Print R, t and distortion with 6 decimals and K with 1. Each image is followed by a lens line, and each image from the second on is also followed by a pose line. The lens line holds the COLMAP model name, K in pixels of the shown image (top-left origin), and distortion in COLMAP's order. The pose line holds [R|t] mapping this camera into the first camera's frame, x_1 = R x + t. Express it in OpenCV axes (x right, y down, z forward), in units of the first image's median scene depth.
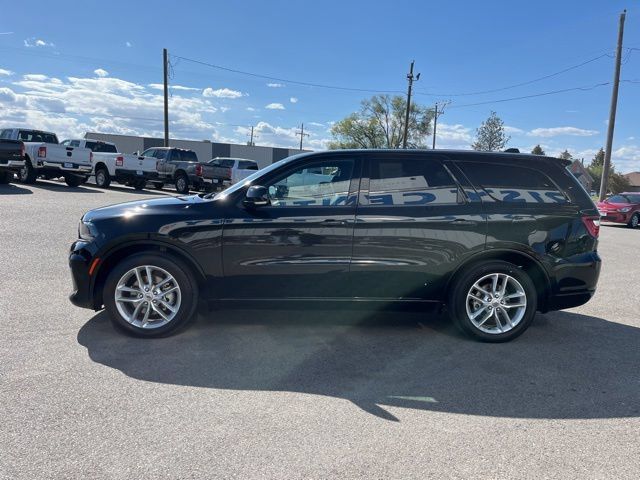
lens RADIAL K [[471.8, 0, 323.2], [0, 471.8, 235.9], [0, 0, 1]] dist [0.056343, -0.077931]
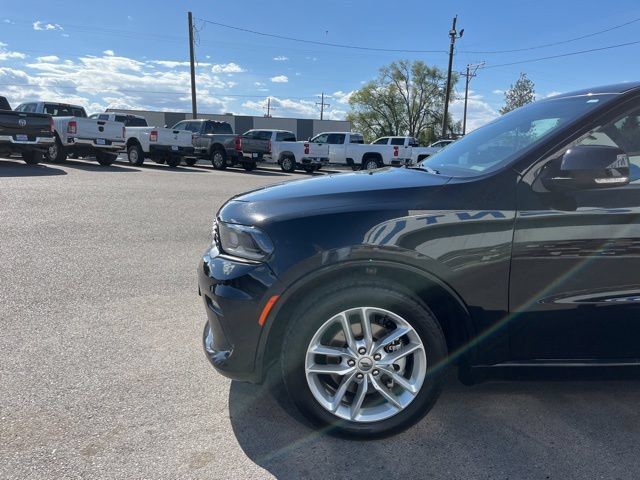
lens RADIAL K [[471.8, 0, 319.1], [0, 471.8, 236.0], [0, 0, 1]] dist [0.056343, -0.077931]
pose [[0.998856, -0.023156, -0.041842, -0.071075], [0.025493, 0.998094, 0.056205, -0.008072], [0.040461, -0.057208, 0.997542, 0.086949]]
